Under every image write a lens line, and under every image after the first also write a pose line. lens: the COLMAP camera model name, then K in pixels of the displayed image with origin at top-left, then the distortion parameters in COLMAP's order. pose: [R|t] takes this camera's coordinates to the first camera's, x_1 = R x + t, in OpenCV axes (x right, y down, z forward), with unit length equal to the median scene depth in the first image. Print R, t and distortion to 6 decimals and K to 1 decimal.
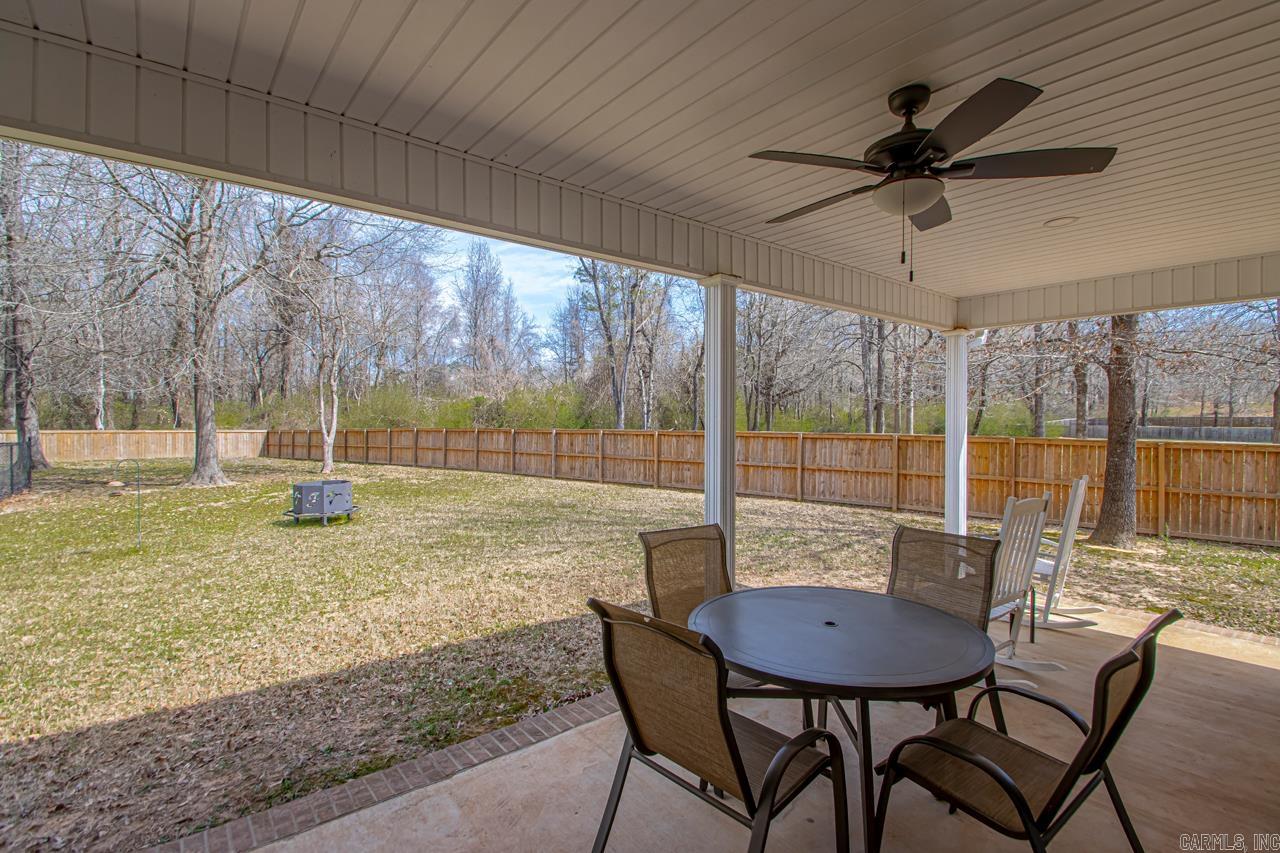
lens RADIAL K [[606.4, 0, 654.0], [0, 606.4, 424.8], [0, 0, 1]] dist [0.001372, 0.000258]
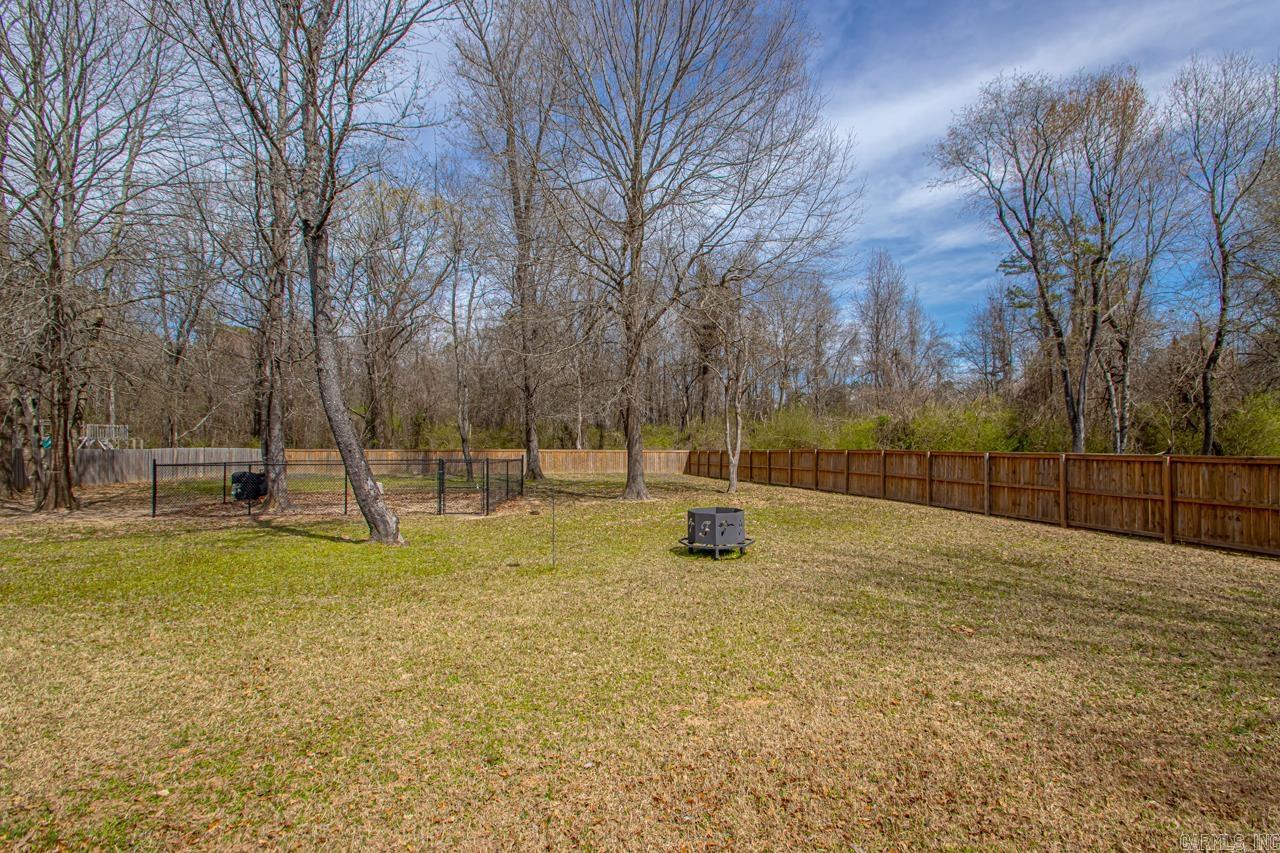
lens RADIAL K [[603.5, 0, 644.6], [0, 603.5, 433.3], [0, 0, 1]] dist [-0.000905, -0.000069]
pose [[0.794273, -0.011595, -0.607451, -0.035164], [-0.000879, 0.999795, -0.020233, -0.000602], [0.607561, 0.016604, 0.794100, 0.094749]]
